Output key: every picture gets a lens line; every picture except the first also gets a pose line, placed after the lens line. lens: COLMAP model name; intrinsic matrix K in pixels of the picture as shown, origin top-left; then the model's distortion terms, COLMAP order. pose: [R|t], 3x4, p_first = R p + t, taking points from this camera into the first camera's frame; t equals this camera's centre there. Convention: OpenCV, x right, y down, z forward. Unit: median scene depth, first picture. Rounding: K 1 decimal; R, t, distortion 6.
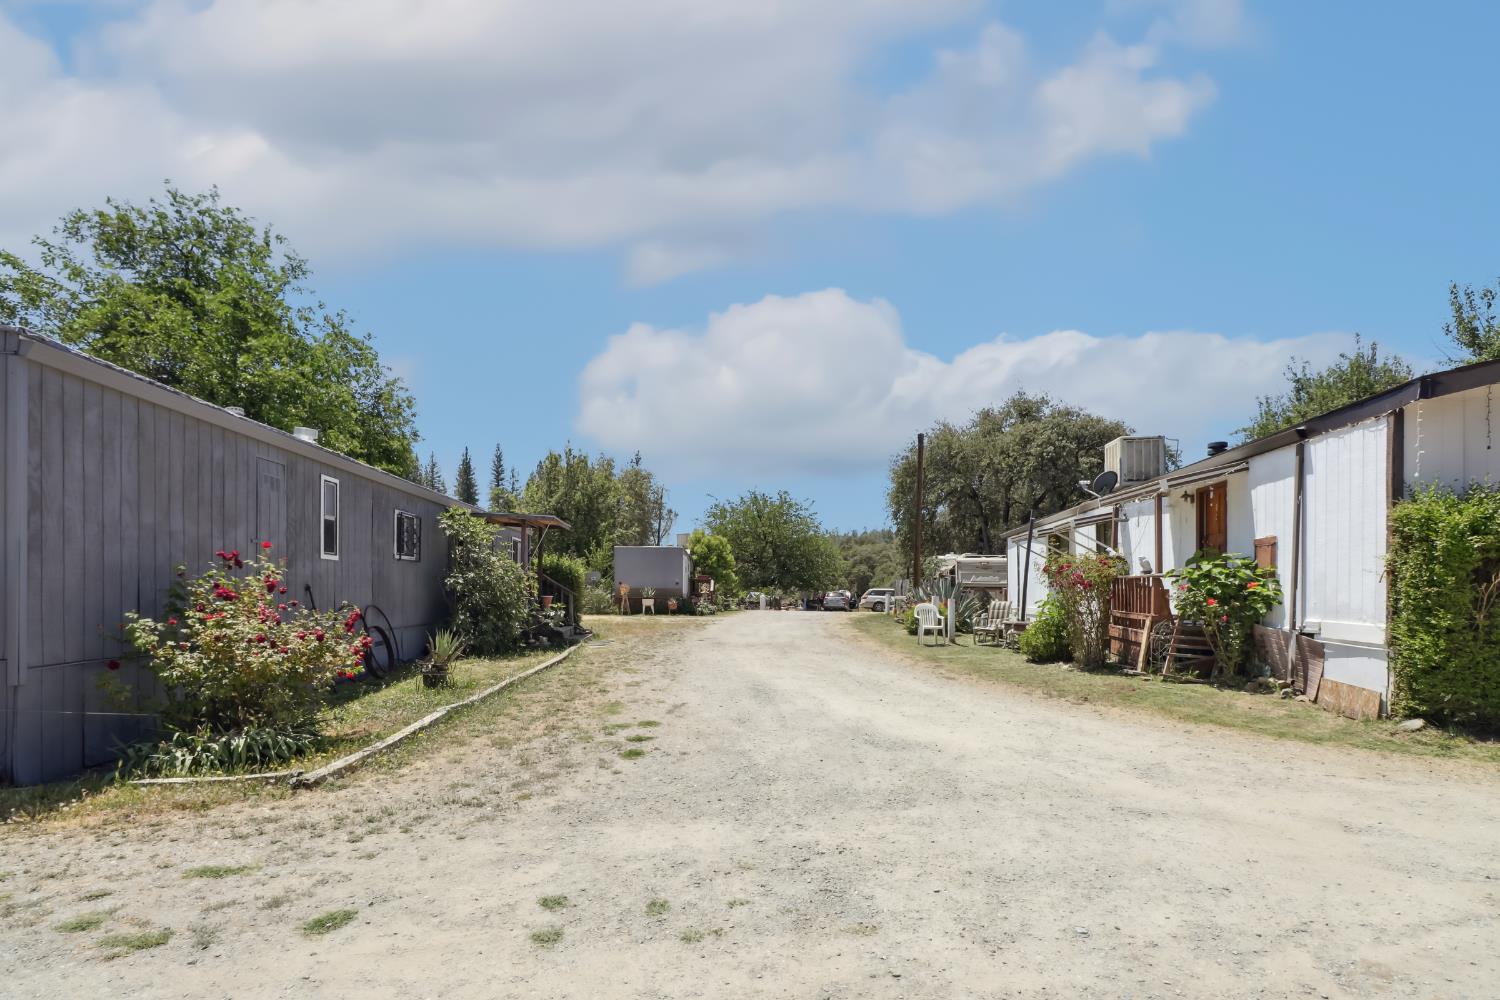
lens RADIAL K [[740.3, 0, 749.2], [0, 740.3, 496.2], [0, 0, 1]] dist [0.005878, -0.004882]
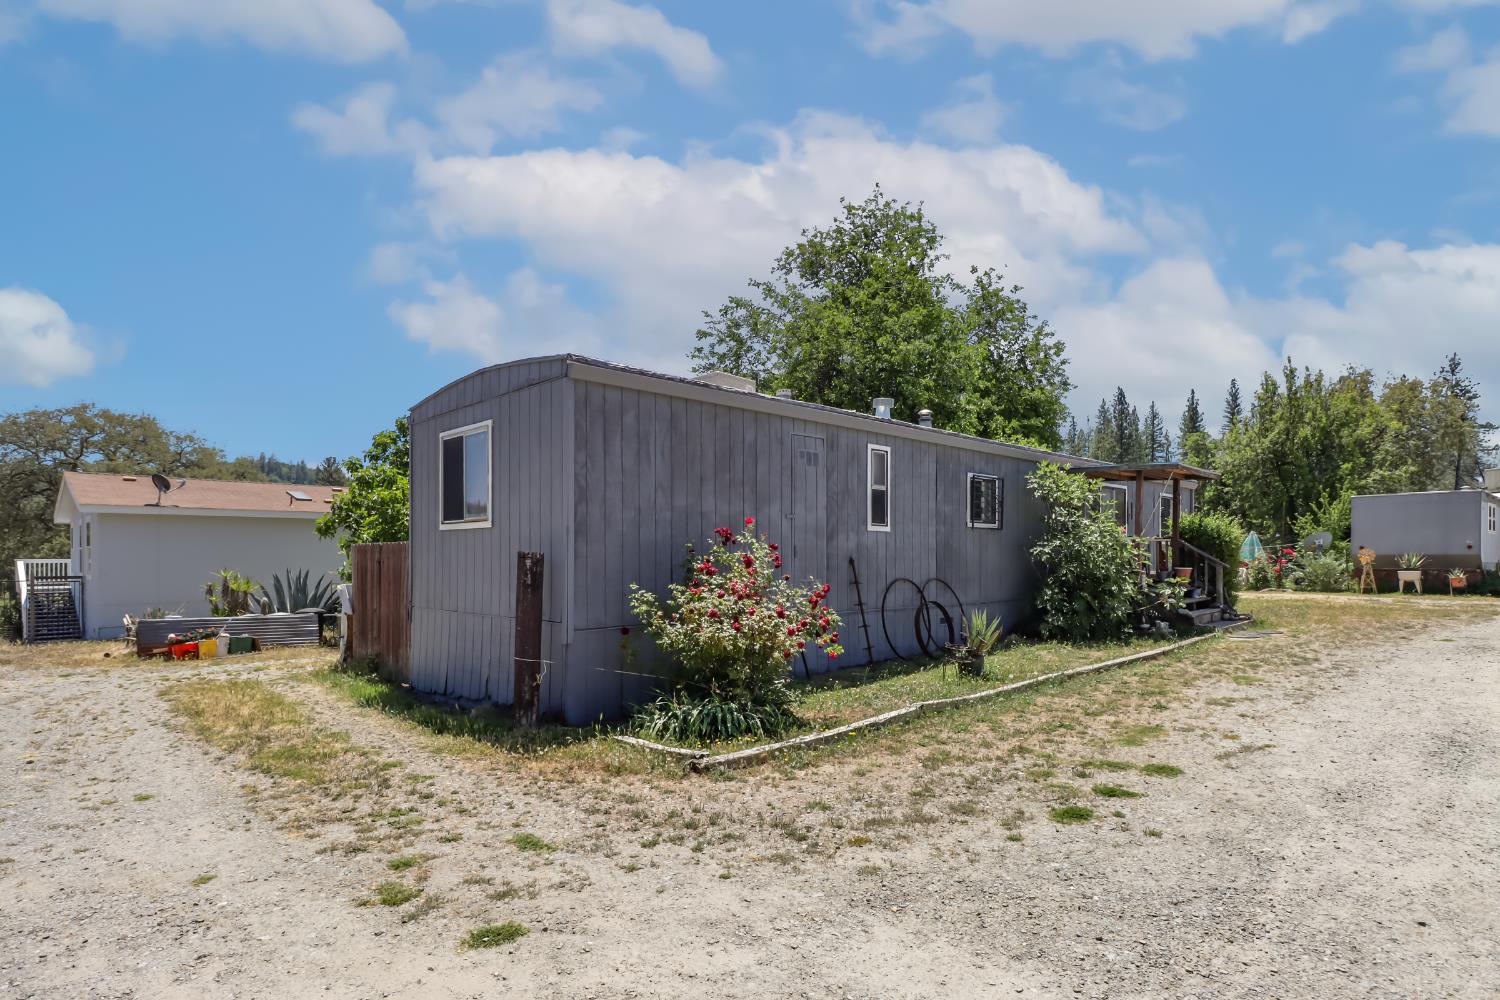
lens RADIAL K [[810.9, 0, 749.1], [0, 810.9, 504.5], [0, 0, 1]] dist [0.008305, -0.001389]
pose [[0.636712, -0.058263, -0.768897, 0.156124], [0.104673, 0.994442, 0.011325, 0.025200], [0.763964, -0.087694, 0.639272, 0.235005]]
